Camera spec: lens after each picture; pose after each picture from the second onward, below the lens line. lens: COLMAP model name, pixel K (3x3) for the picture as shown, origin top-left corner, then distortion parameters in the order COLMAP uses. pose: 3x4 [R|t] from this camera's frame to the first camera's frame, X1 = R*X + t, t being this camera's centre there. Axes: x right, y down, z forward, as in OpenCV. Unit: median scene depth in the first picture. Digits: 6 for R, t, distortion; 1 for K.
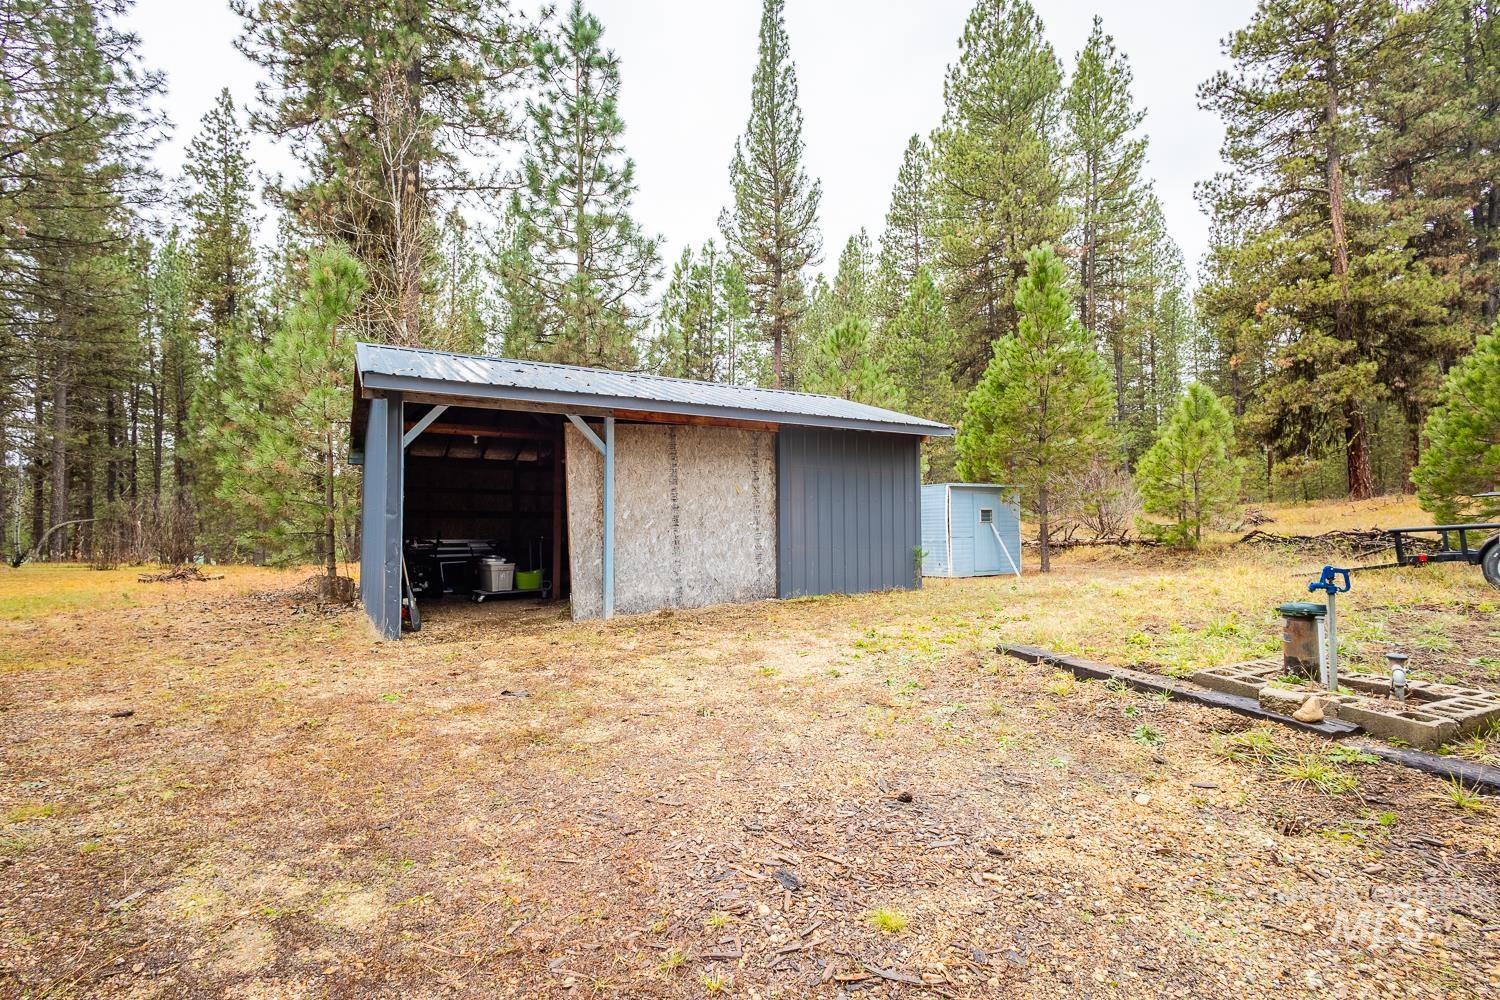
lens RADIAL K [[736.9, 0, 750.0], [0, 736.9, 500.0], [0, 0, 1]] dist [0.000900, 0.000146]
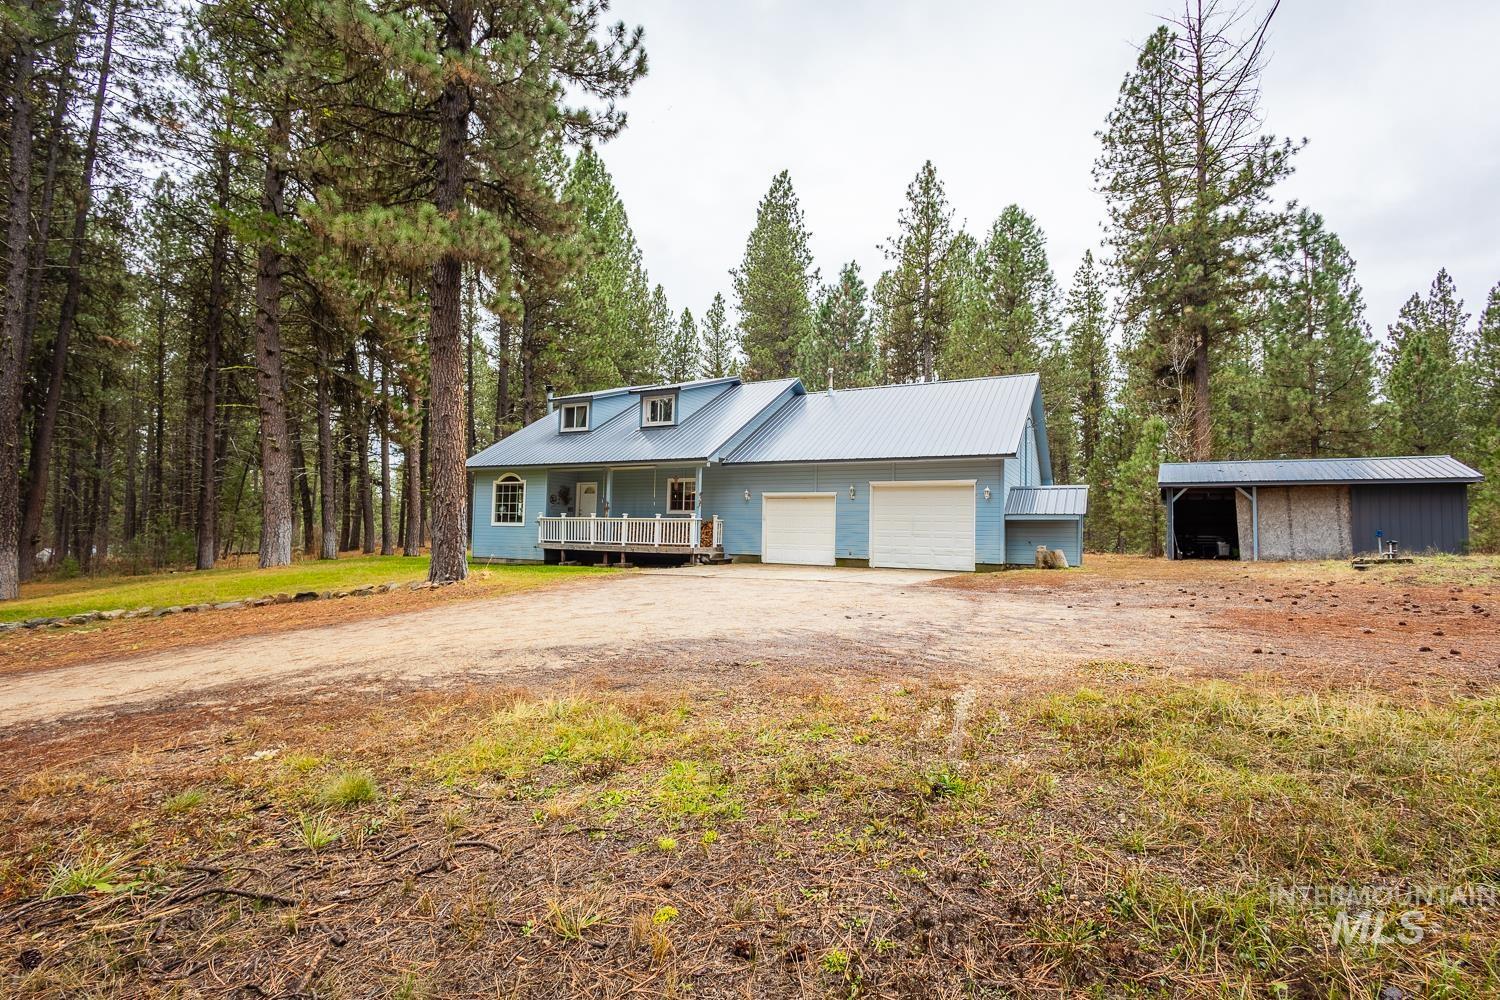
lens RADIAL K [[696.2, 0, 741.2], [0, 696.2, 506.7], [0, 0, 1]] dist [0.003310, -0.000503]
pose [[0.478669, -0.029809, -0.877489, 0.244485], [0.009986, 0.999544, -0.028508, 0.003030], [0.877939, 0.004883, 0.478748, -0.398842]]
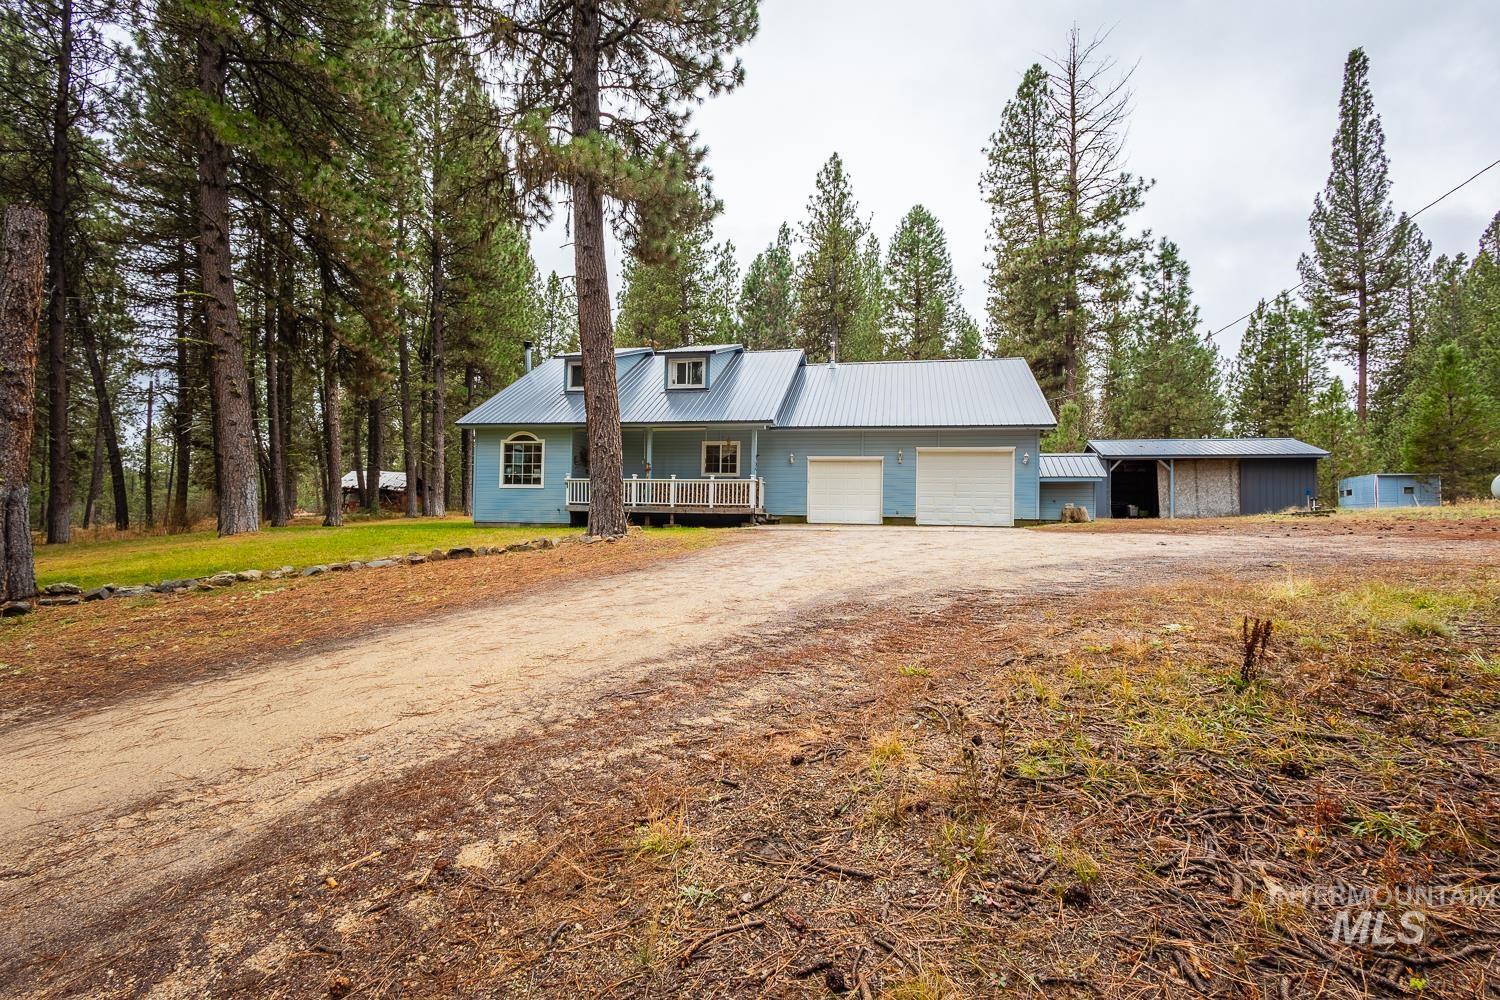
lens RADIAL K [[696.2, 0, 741.2], [0, 696.2, 506.7], [0, 0, 1]] dist [0.003310, -0.000503]
pose [[0.705190, -0.003681, -0.709009, 0.144618], [0.009302, 0.999948, 0.004061, 0.015144], [0.708958, -0.009459, 0.705188, -0.562906]]
